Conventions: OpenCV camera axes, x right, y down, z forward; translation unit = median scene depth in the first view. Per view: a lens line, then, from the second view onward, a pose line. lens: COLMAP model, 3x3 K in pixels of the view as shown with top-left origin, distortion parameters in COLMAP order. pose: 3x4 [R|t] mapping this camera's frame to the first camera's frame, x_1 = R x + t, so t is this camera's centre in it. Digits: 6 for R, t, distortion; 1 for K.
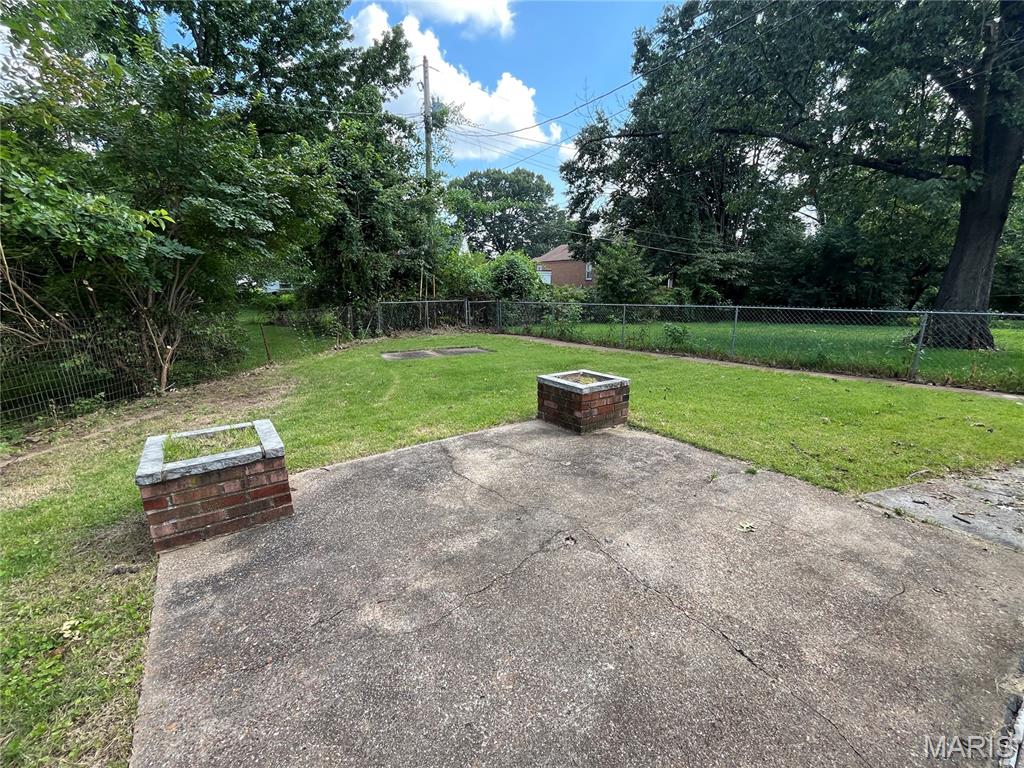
lens RADIAL K [[436.9, 0, 512.0], [0, 436.9, 384.0], [0, 0, 1]] dist [-0.001613, 0.000059]
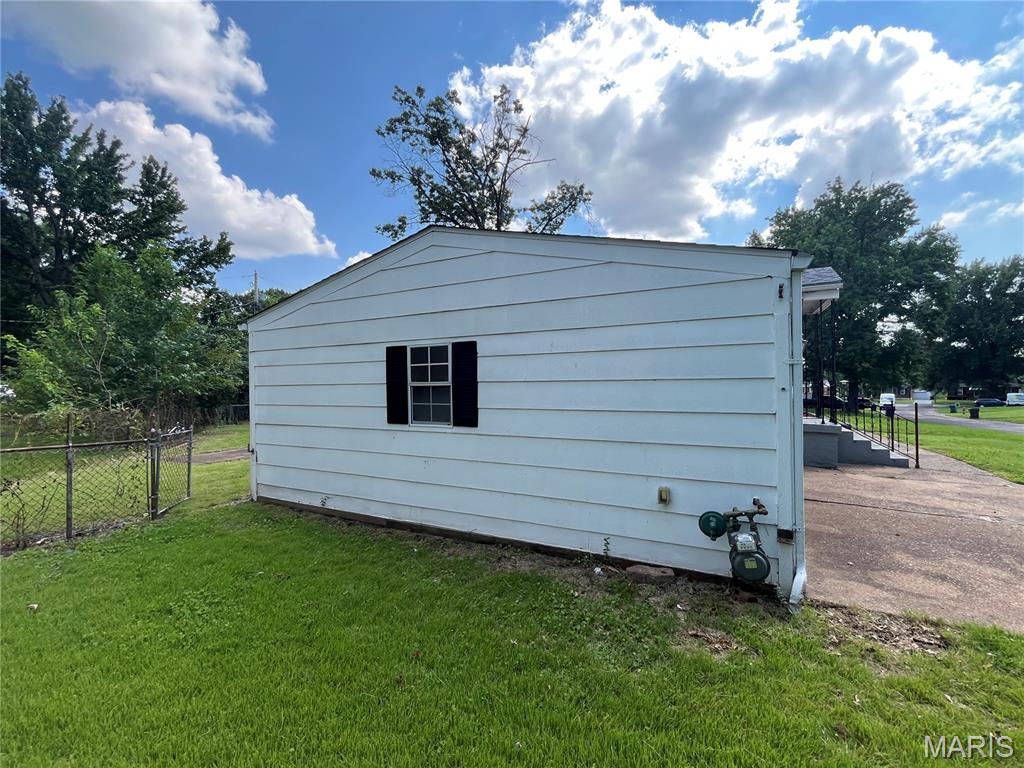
lens RADIAL K [[436.9, 0, 512.0], [0, 436.9, 384.0], [0, 0, 1]] dist [-0.001613, 0.000059]
pose [[0.891126, -0.006766, 0.453705, -0.045264], [0.112305, 0.972069, -0.206082, 0.113392], [-0.439638, 0.234598, 0.866996, -0.539904]]
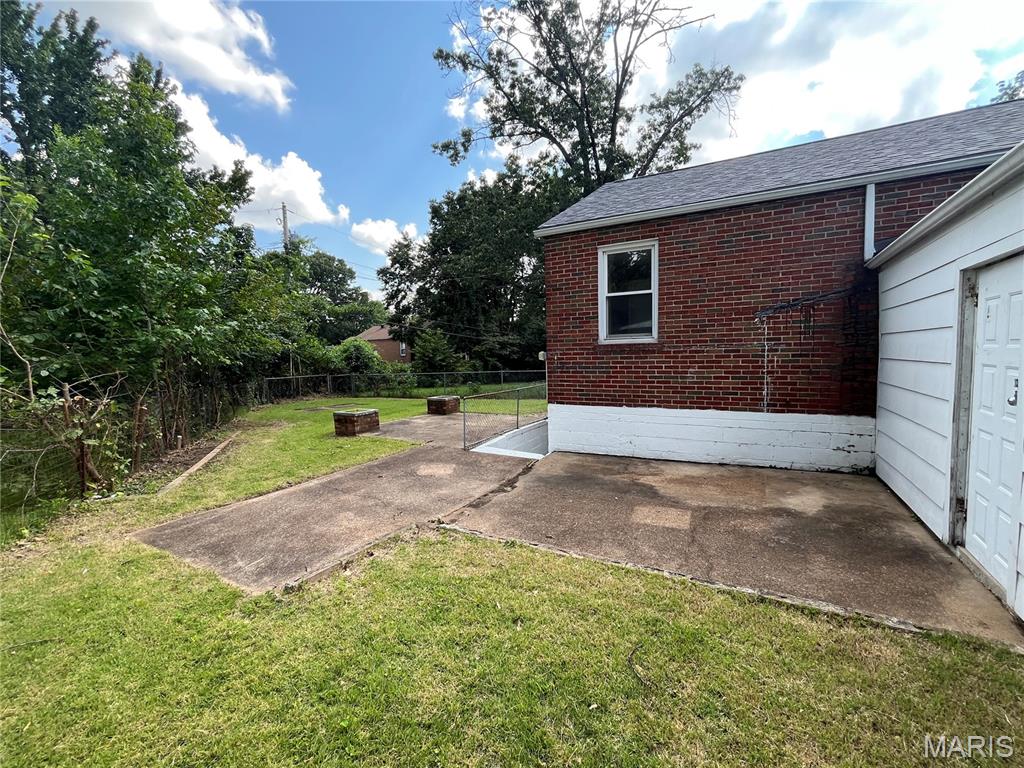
lens RADIAL K [[436.9, 0, 512.0], [0, 436.9, 384.0], [0, 0, 1]] dist [-0.001613, 0.000059]
pose [[0.903263, -0.048538, 0.426333, -0.095784], [0.116855, 0.983853, -0.135568, 0.050524], [-0.412868, 0.172272, 0.894350, -0.257137]]
